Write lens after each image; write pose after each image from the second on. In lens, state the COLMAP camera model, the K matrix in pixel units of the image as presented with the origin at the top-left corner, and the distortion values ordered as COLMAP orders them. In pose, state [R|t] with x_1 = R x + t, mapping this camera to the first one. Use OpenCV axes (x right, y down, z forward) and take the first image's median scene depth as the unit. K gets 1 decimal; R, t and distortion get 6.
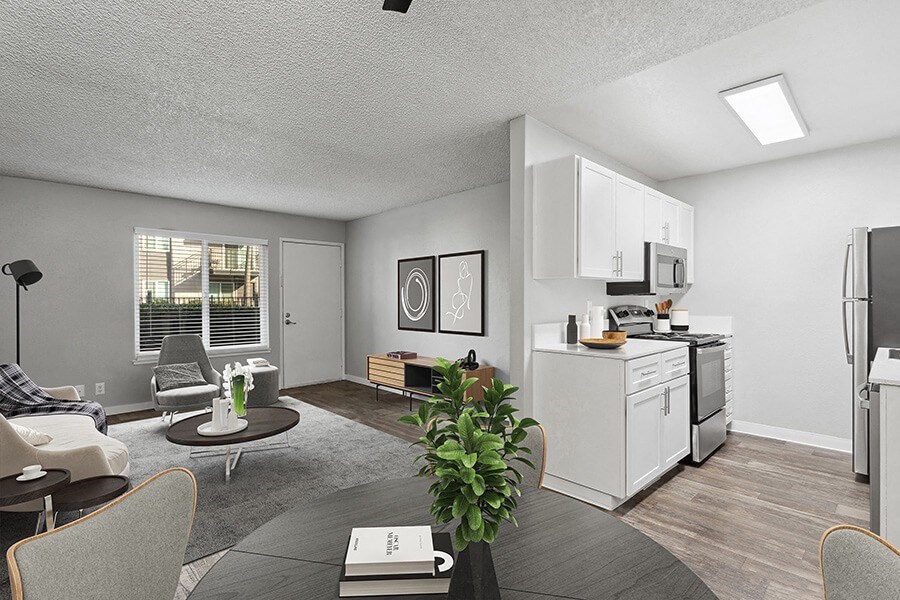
lens RADIAL K [[430.6, 0, 450.0], [0, 430.6, 300.0], [0, 0, 1]] dist [0.001372, 0.000785]
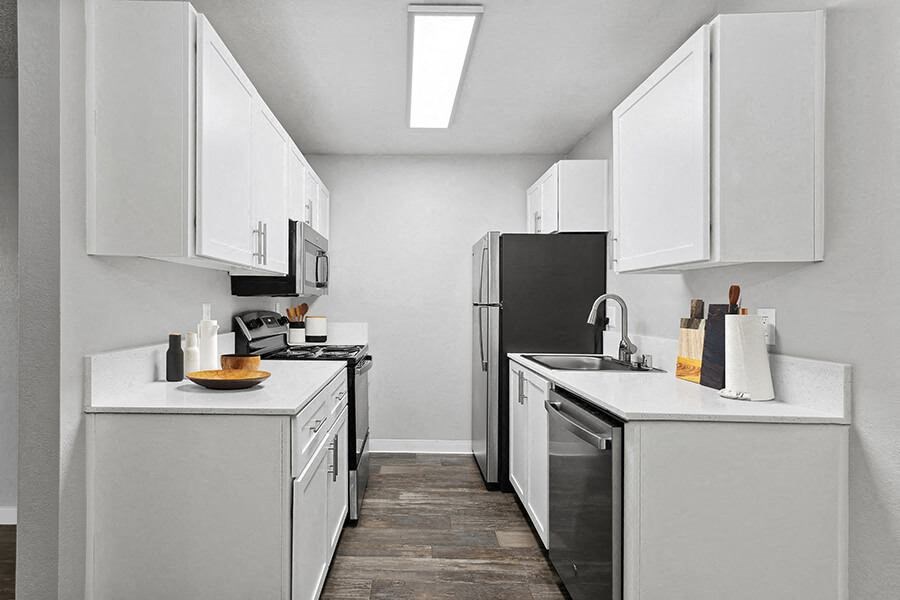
lens RADIAL K [[438.6, 0, 405.3], [0, 438.6, 310.1], [0, 0, 1]] dist [-0.000215, 0.000054]
pose [[0.706117, -0.003454, 0.708087, 0.093434], [-0.009398, 0.999854, 0.014249, -0.001708], [-0.708033, -0.016716, 0.705982, 0.394006]]
